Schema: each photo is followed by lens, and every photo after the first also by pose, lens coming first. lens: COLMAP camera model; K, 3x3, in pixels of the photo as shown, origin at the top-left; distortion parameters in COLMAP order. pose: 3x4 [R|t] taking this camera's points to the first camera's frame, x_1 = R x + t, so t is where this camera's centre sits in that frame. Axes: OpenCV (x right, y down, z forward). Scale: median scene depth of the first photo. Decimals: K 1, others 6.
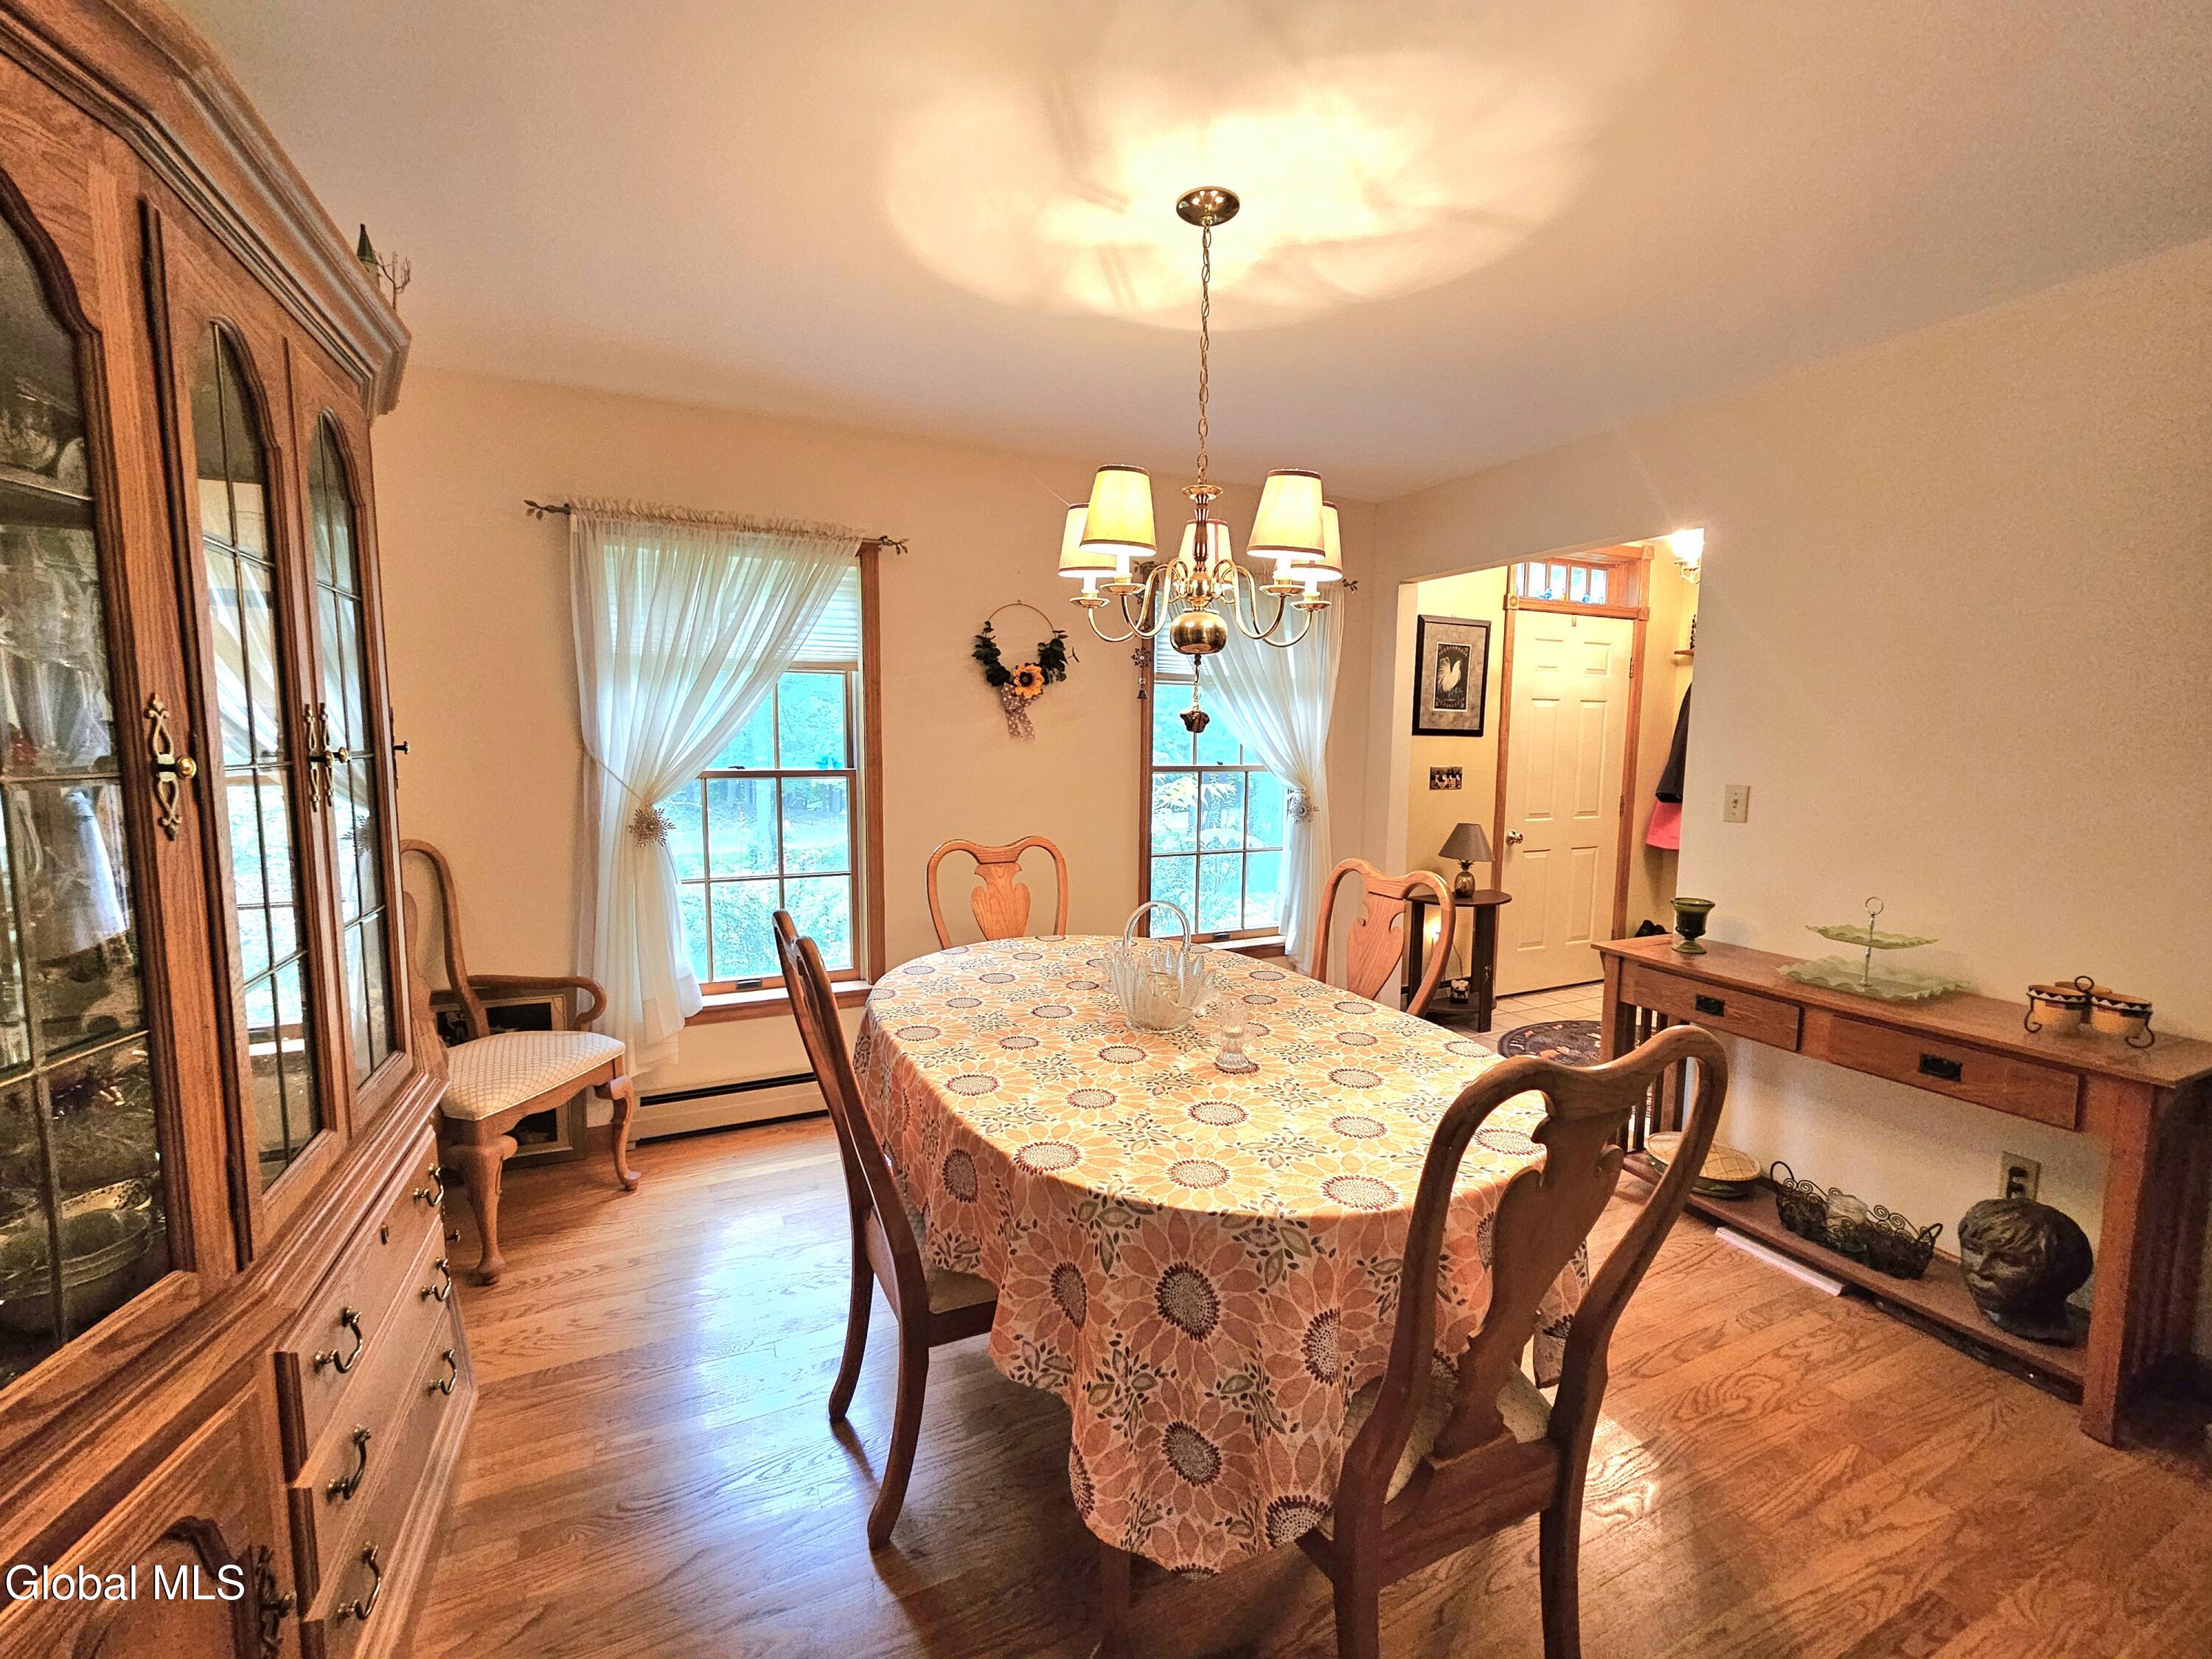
lens RADIAL K [[909.5, 0, 1105.8], [0, 909.5, 824.6], [0, 0, 1]] dist [0.003647, 0.000316]
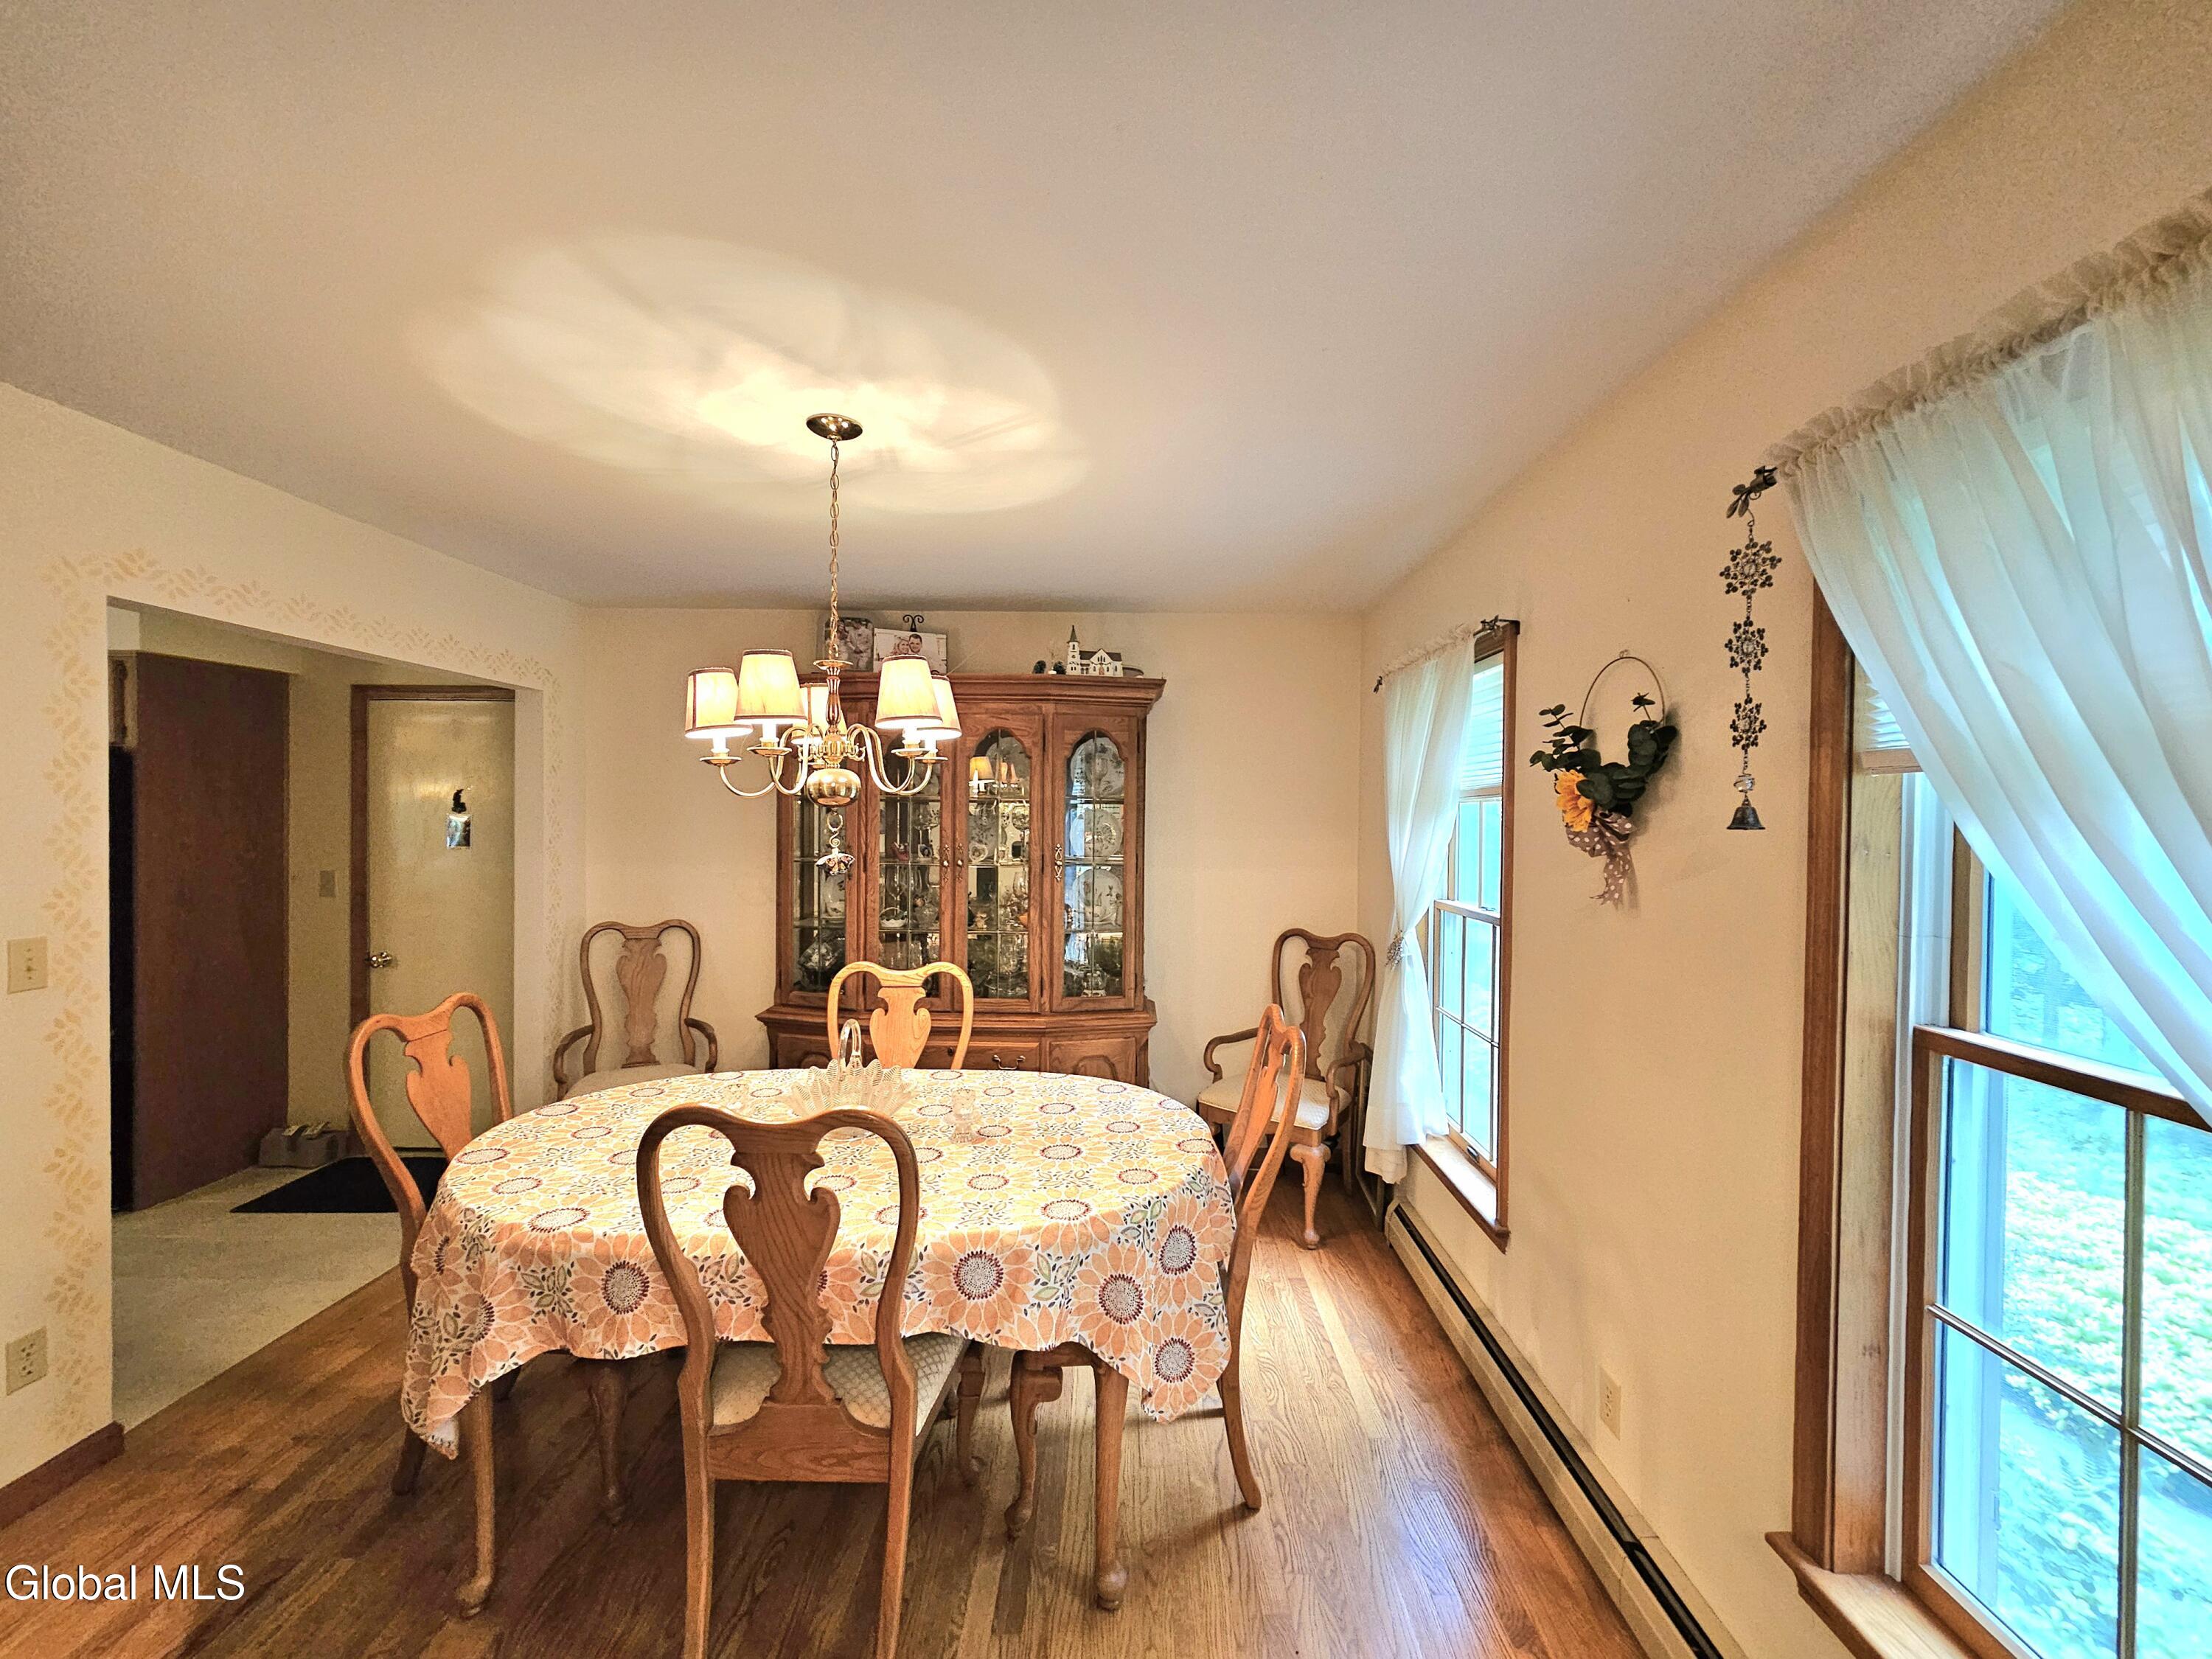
lens RADIAL K [[909.5, 0, 1107.5], [0, 909.5, 828.1], [0, 0, 1]] dist [0.003647, 0.000316]
pose [[-0.414805, 0.001139, -0.909909, 0.867178], [-0.102980, 0.993515, 0.048190, -0.224336], [0.904064, 0.113692, -0.411998, 1.573689]]
